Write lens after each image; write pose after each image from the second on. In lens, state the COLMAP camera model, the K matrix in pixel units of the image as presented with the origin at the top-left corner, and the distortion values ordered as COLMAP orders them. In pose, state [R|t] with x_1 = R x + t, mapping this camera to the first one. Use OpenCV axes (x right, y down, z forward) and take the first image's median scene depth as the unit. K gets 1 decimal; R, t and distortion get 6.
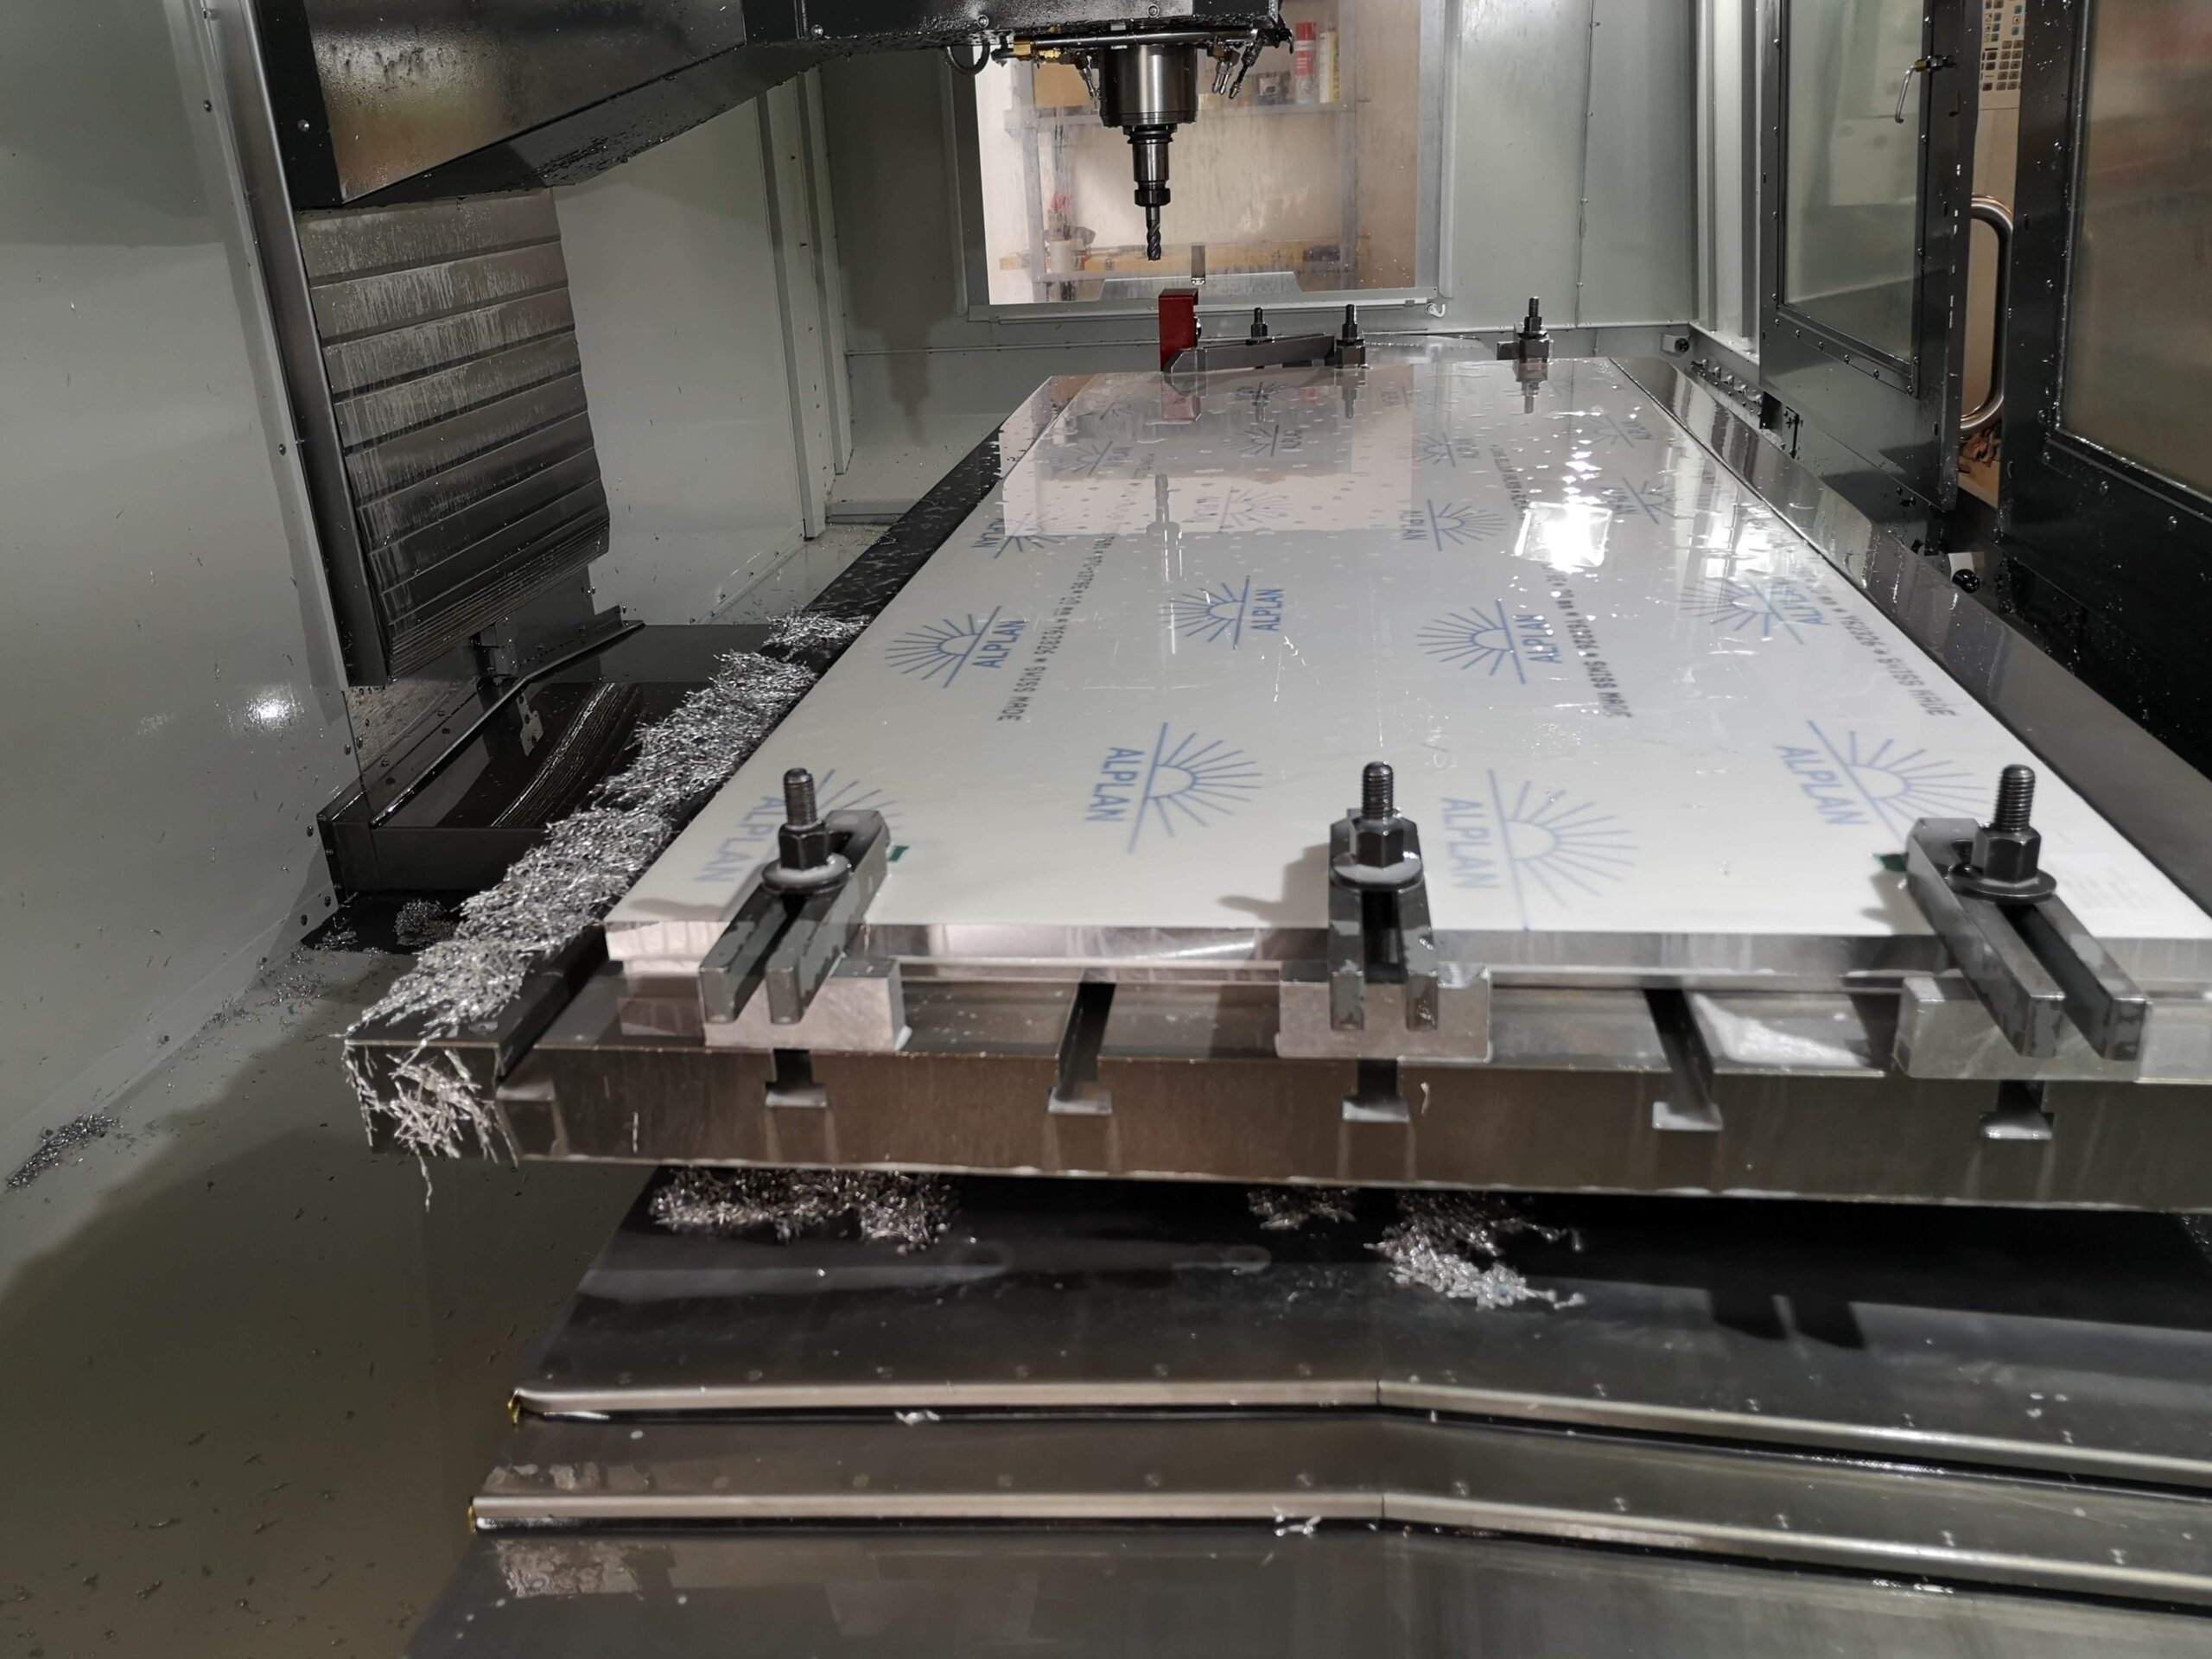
lens RADIAL K [[1751.2, 0, 1102.3], [0, 1751.2, 827.2], [0, 0, 1]] dist [-0.000196, -0.000905]
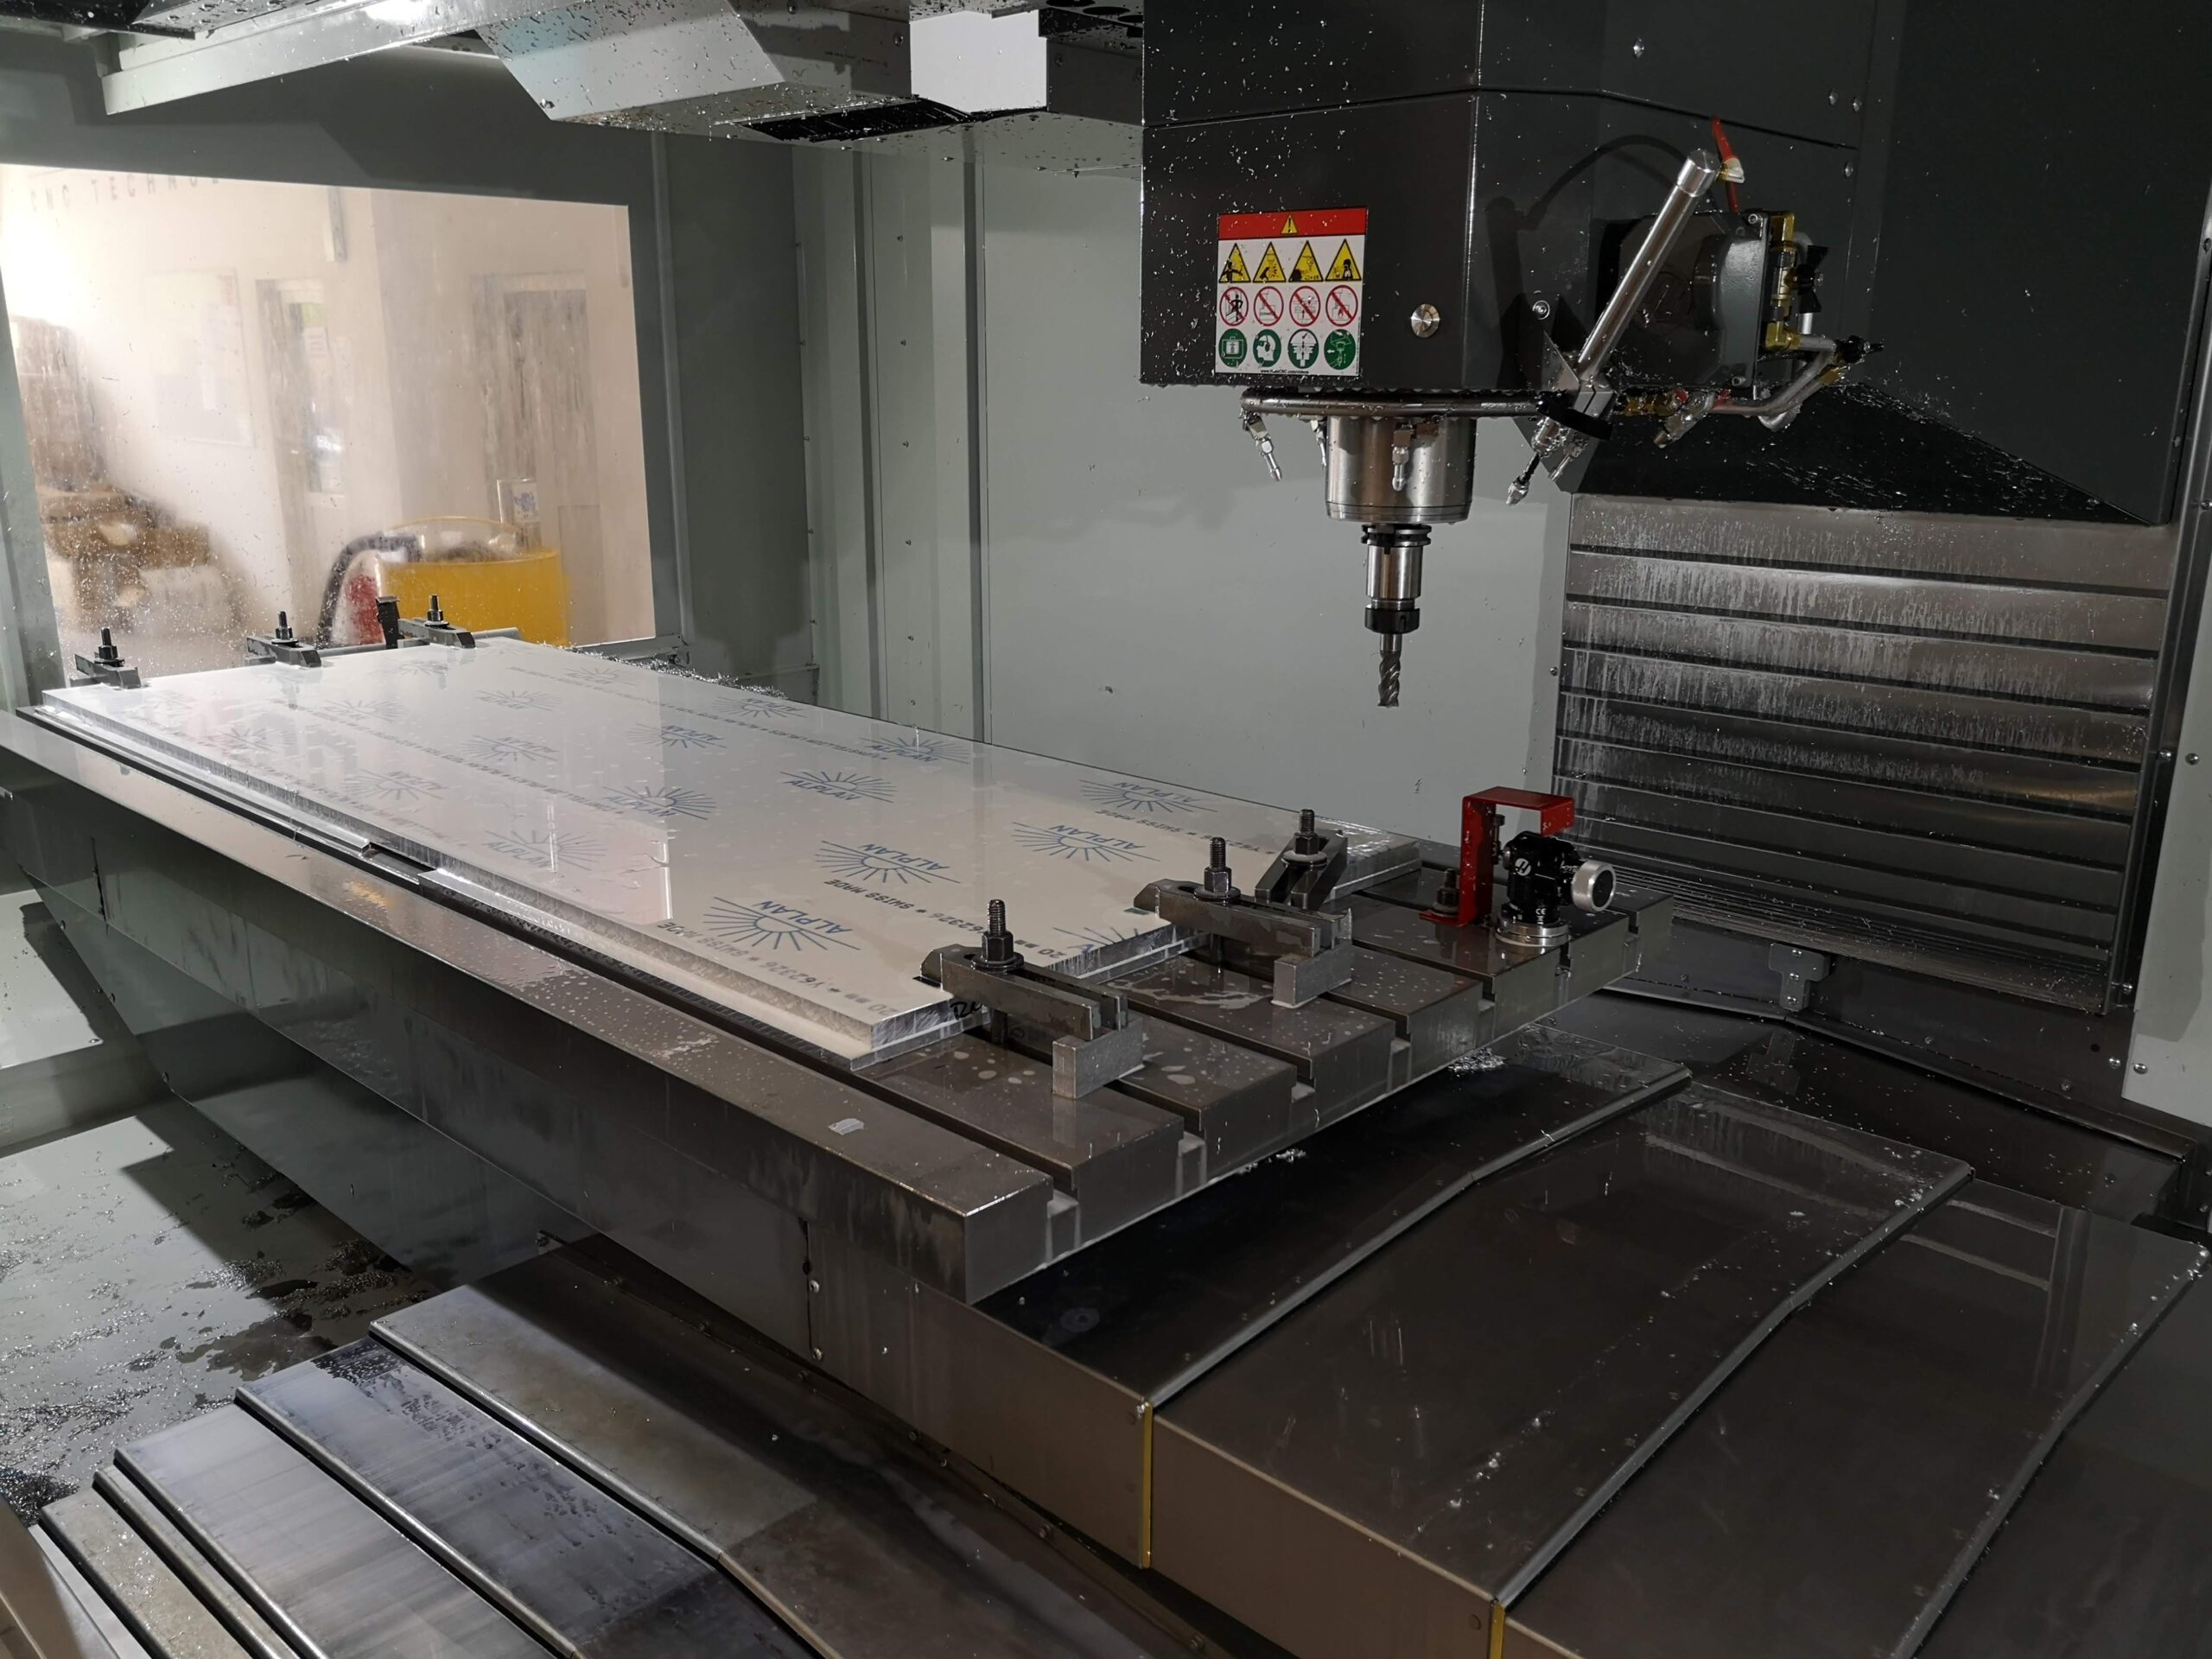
lens RADIAL K [[1751.2, 0, 1102.4], [0, 1751.2, 830.2], [0, 0, 1]] dist [-0.000196, -0.000905]
pose [[-0.585715, 0.257302, -0.768592, 0.636707], [-0.283587, 0.823279, 0.491721, -0.596628], [0.759287, 0.505971, -0.409240, 1.240320]]
